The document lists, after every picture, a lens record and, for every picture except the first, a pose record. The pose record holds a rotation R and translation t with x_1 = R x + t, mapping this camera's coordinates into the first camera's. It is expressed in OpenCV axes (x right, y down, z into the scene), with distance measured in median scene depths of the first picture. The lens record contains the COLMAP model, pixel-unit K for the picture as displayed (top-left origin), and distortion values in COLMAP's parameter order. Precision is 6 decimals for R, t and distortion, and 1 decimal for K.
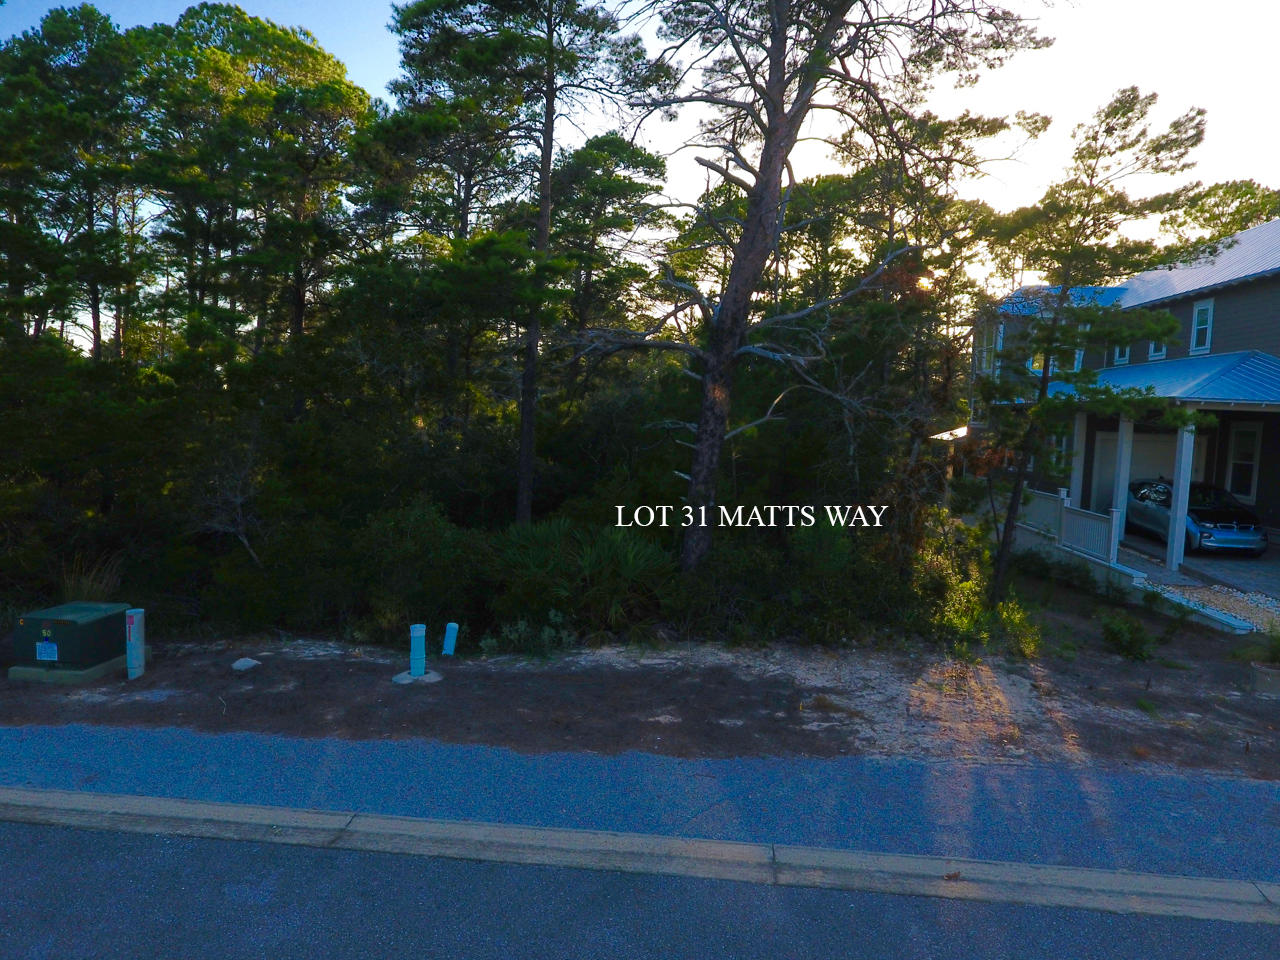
lens RADIAL K [[748.5, 0, 641.7], [0, 748.5, 480.7], [0, 0, 1]] dist [-0.003710, -0.001334]
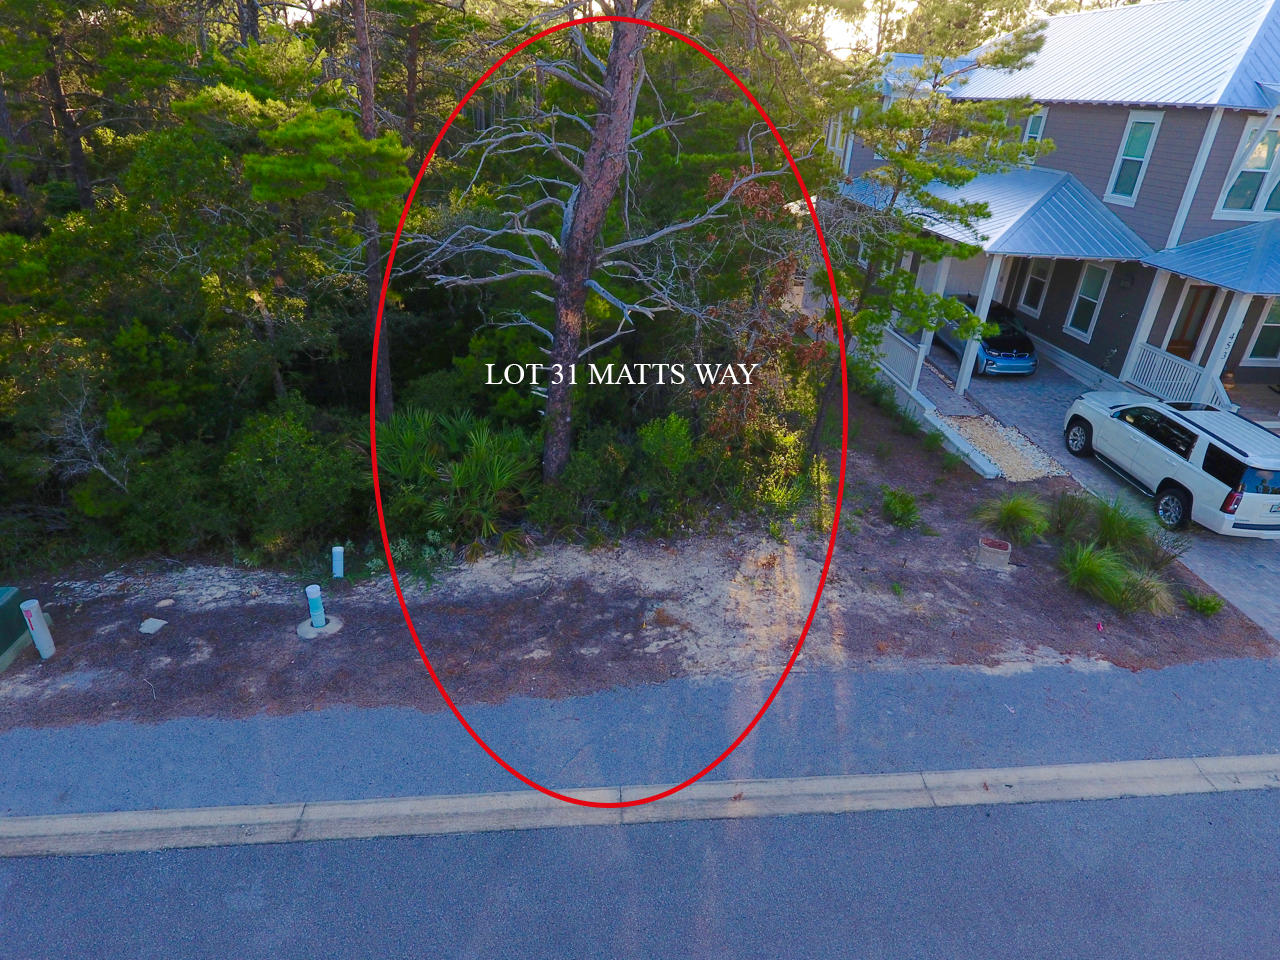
lens RADIAL K [[748.2, 0, 642.0], [0, 748.2, 470.8], [0, 0, 1]] dist [-0.001302, -0.003545]
pose [[0.982576, -0.068472, 0.172787, 0.006622], [-0.003549, 0.922583, 0.385783, -0.405774], [-0.185826, -0.379675, 0.906265, -0.050169]]
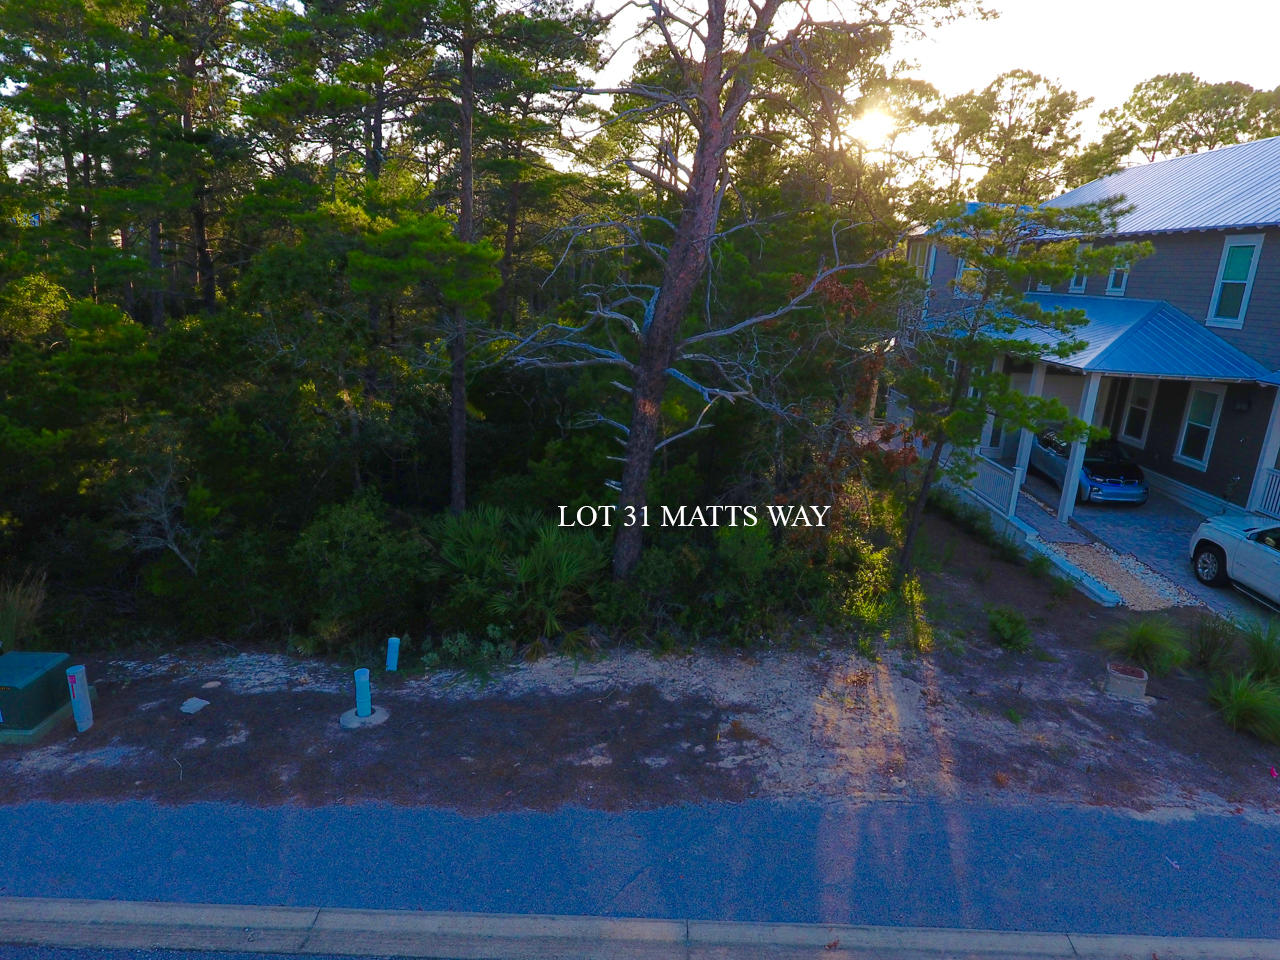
lens RADIAL K [[748.2, 0, 642.0], [0, 748.2, 470.8], [0, 0, 1]] dist [-0.001302, -0.003545]
pose [[0.996330, -0.011397, 0.084830, 0.007833], [-0.004559, 0.982620, 0.185571, -0.279622], [-0.085471, -0.185277, 0.978962, -0.012615]]
